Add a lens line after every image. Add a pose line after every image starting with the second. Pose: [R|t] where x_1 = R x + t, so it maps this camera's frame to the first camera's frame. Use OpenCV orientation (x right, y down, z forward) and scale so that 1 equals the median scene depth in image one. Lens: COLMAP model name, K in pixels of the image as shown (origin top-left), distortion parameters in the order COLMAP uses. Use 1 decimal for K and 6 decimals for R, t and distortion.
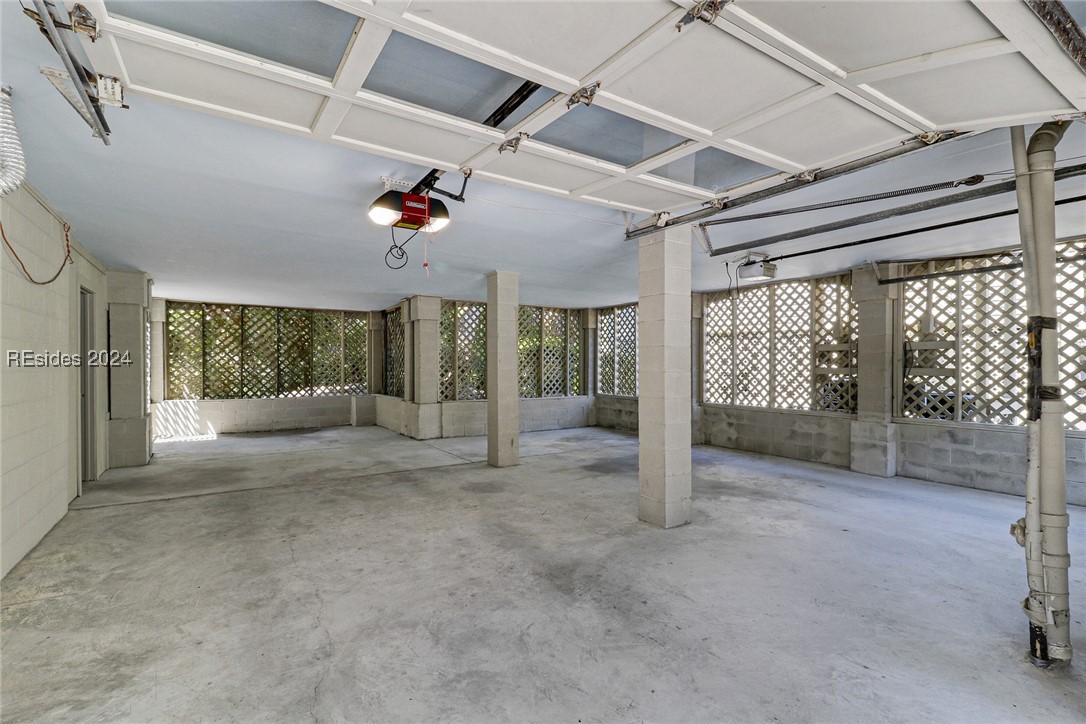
lens RADIAL K [[509.7, 0, 548.8], [0, 509.7, 366.7], [0, 0, 1]] dist [0.023431, -0.008188]
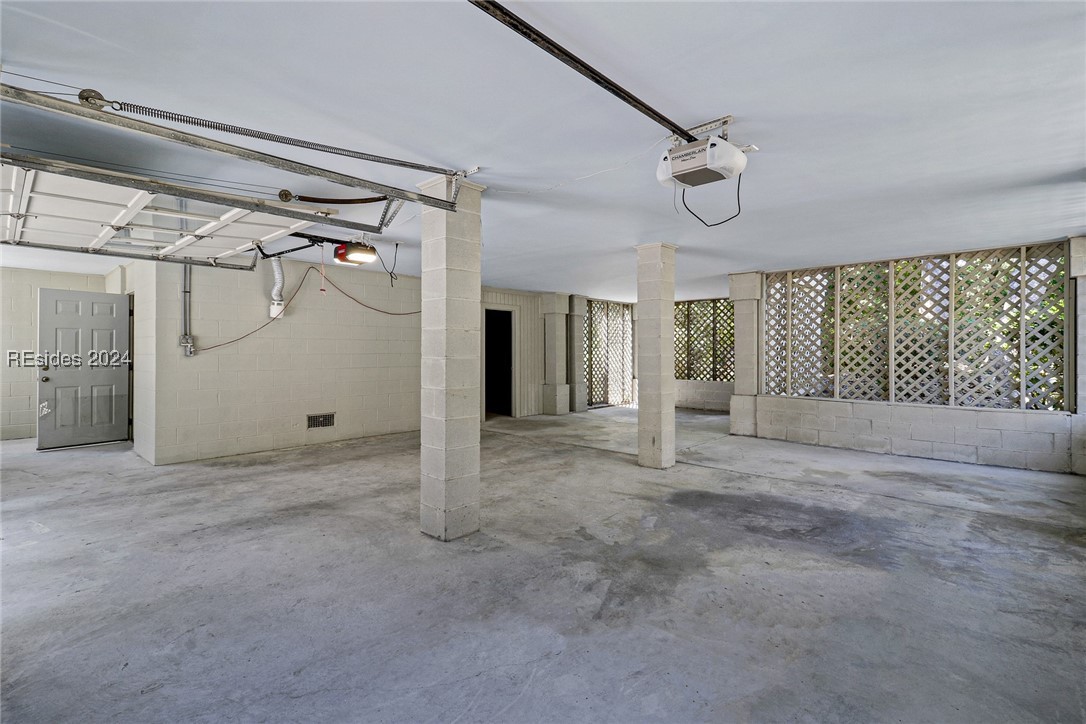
lens RADIAL K [[509.7, 0, 550.1], [0, 509.7, 353.4], [0, 0, 1]] dist [0.023431, -0.008188]
pose [[0.232238, 0.002747, -0.972655, 1.247551], [-0.001847, 0.999995, 0.002383, -0.002240], [0.972657, 0.001243, 0.232242, 1.081394]]
